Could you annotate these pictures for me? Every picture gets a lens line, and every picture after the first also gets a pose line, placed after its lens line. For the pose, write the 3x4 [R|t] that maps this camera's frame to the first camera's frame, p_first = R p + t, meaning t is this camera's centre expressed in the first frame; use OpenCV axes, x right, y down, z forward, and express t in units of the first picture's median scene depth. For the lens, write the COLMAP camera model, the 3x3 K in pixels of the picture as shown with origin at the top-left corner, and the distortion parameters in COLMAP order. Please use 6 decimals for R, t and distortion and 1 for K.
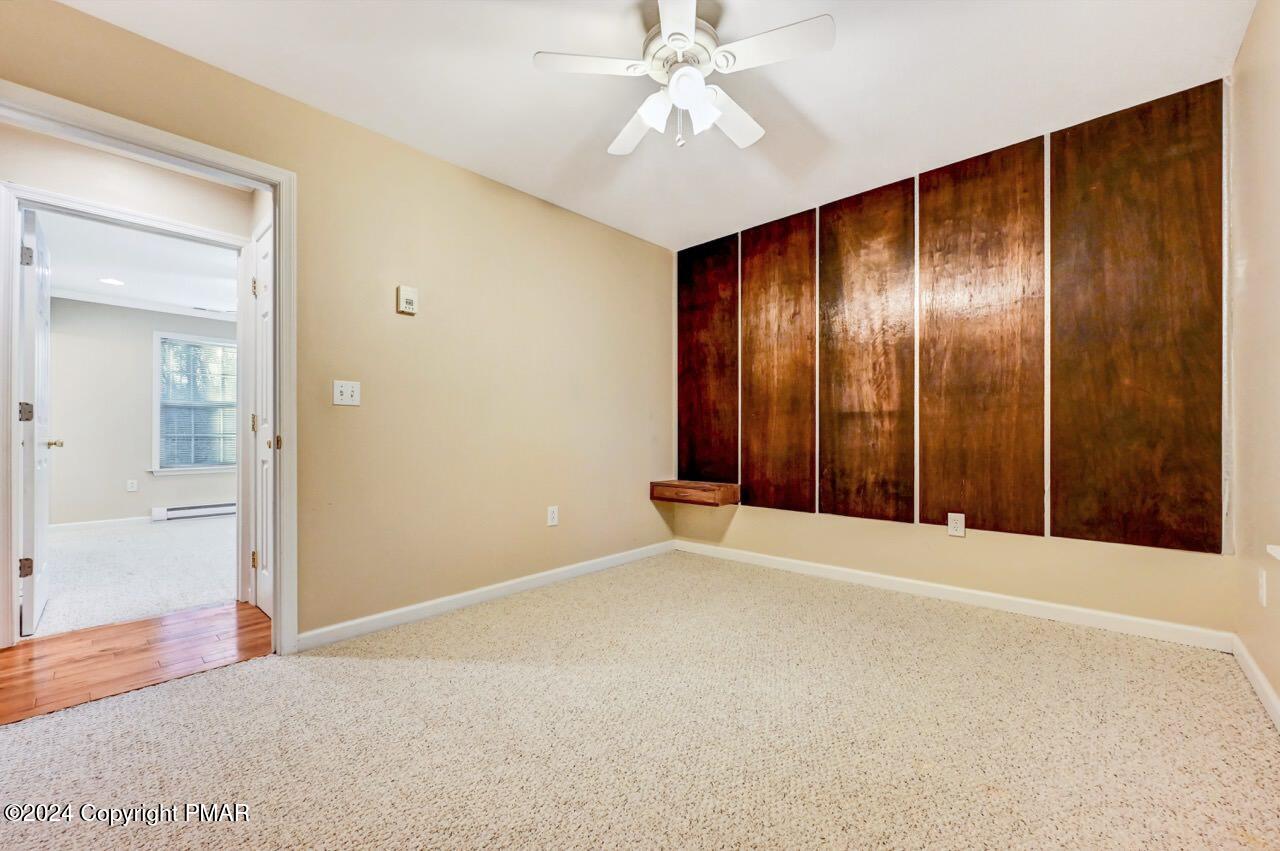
lens RADIAL K [[507.6, 0, 644.4], [0, 507.6, 429.9], [0, 0, 1]] dist [-0.000532, 0.000029]
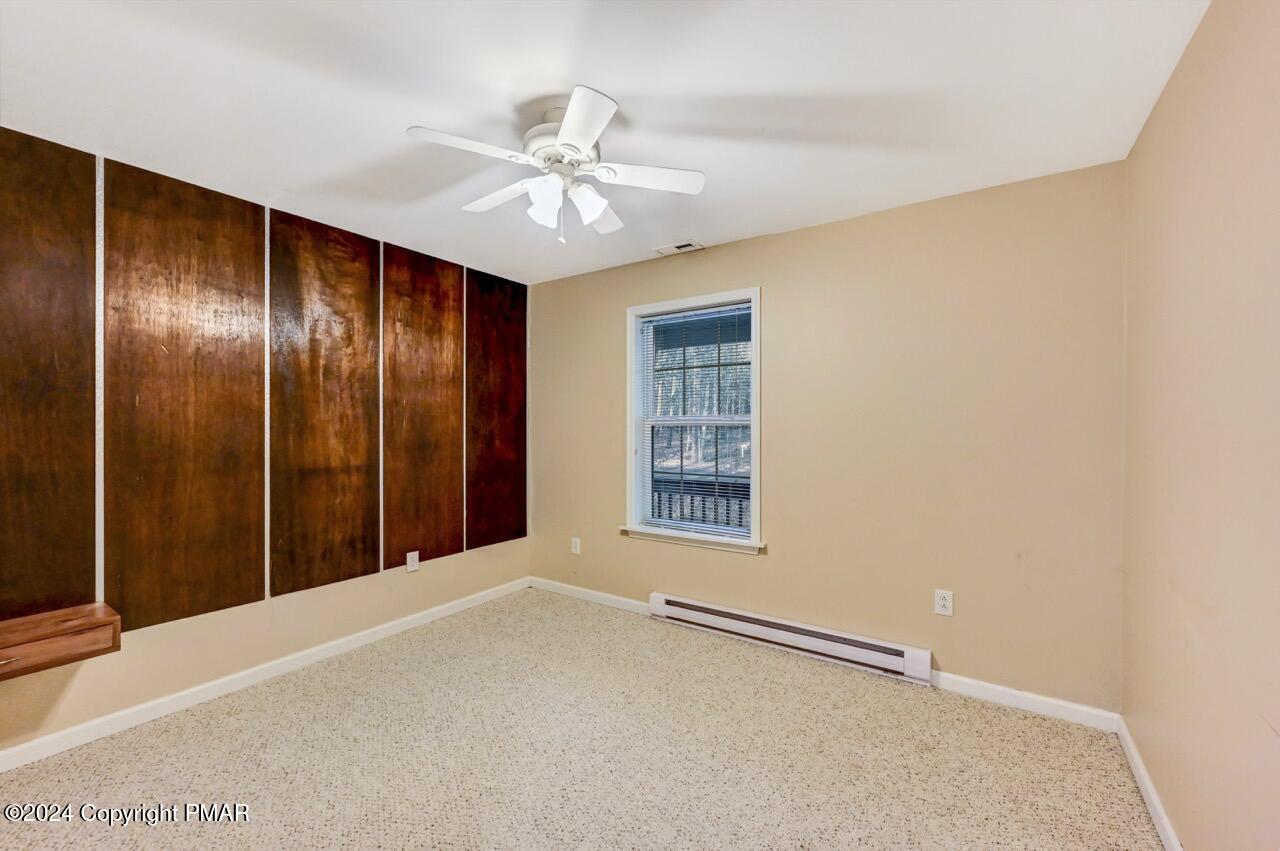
lens RADIAL K [[507.6, 0, 644.4], [0, 507.6, 429.9], [0, 0, 1]] dist [-0.000532, 0.000029]
pose [[-0.133884, 0.002652, 0.990994, -0.563859], [-0.004930, 0.999982, -0.003342, -0.105525], [-0.990985, -0.005333, -0.133868, 0.578168]]
